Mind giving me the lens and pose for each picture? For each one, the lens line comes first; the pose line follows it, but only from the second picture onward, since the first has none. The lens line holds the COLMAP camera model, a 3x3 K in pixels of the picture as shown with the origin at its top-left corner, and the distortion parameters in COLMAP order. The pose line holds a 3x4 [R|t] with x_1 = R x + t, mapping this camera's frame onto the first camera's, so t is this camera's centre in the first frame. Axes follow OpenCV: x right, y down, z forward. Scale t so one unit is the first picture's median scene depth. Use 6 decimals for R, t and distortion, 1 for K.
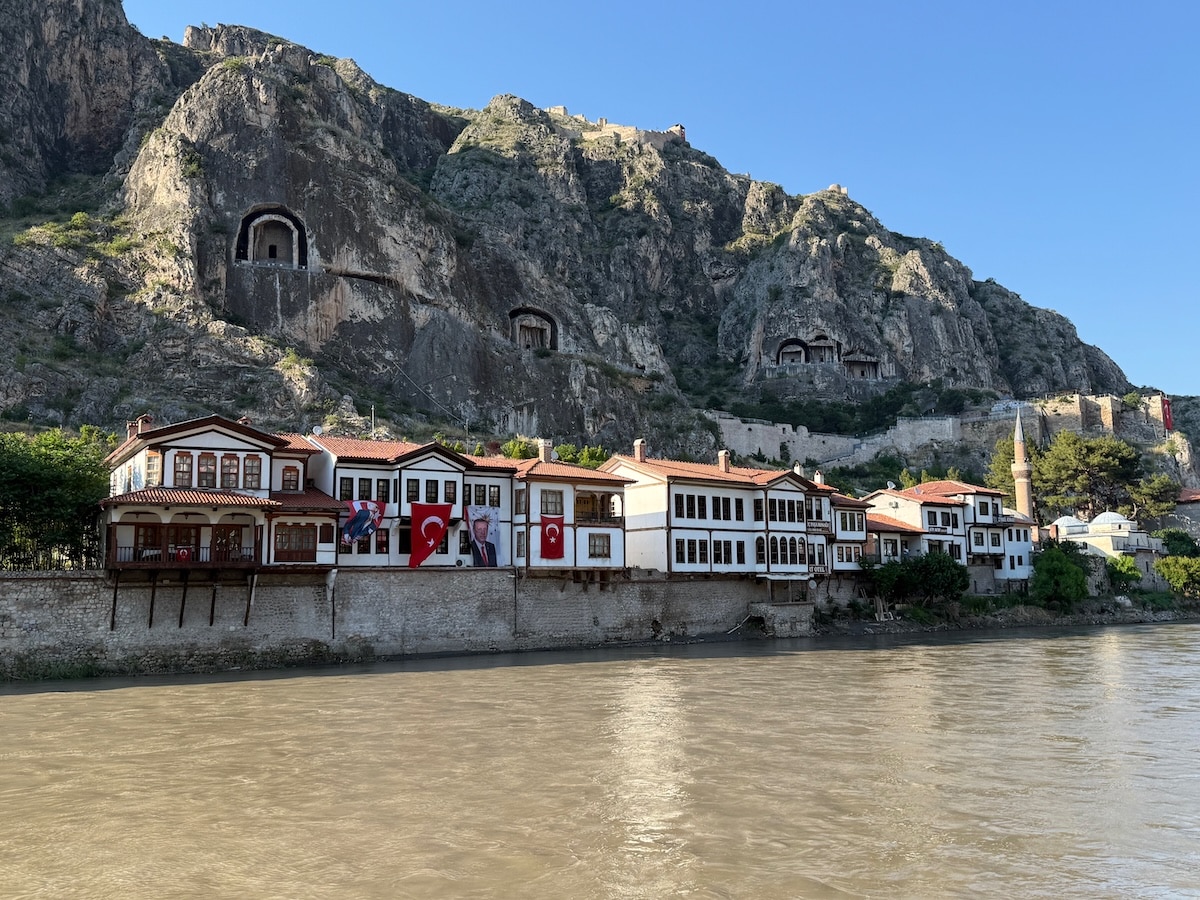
lens RADIAL K [[1043.8, 0, 595.1], [0, 1043.8, 456.8], [0, 0, 1]] dist [0.188712, -0.397716]
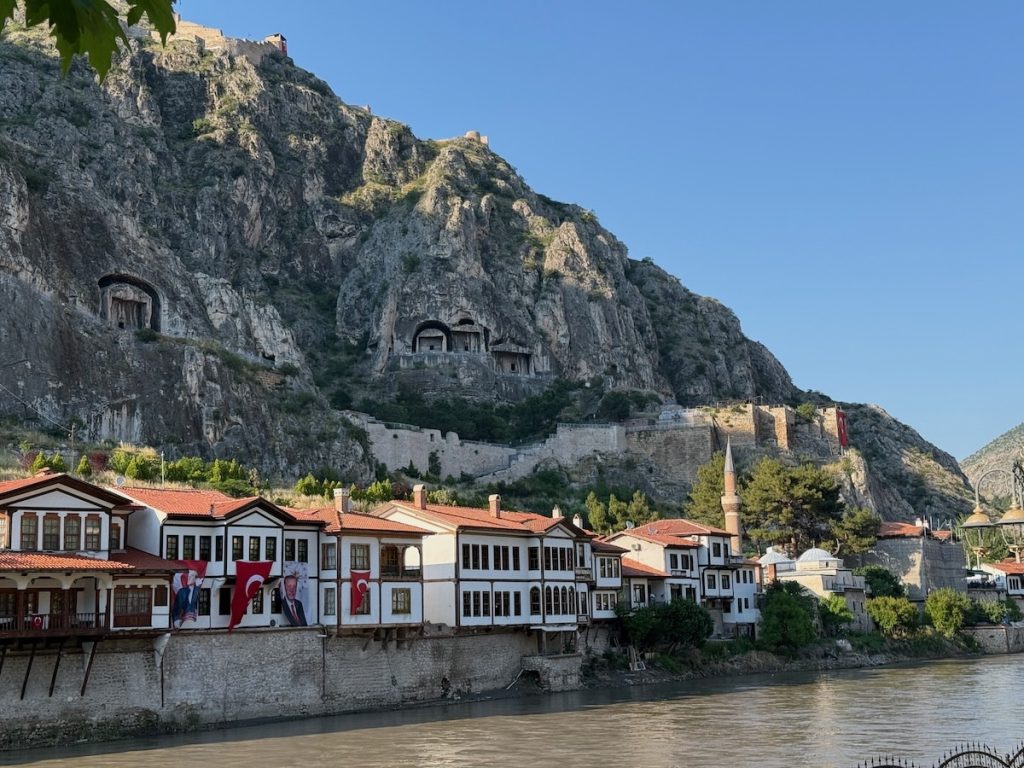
lens RADIAL K [[1411.0, 0, 508.8], [0, 1411.0, 388.6], [0, 0, 1]] dist [0.159963, -0.170271]
pose [[0.959982, 0.031629, 0.278271, -0.084812], [-0.019573, 0.998750, -0.045998, -0.016427], [-0.279378, 0.038711, 0.959401, -0.089934]]
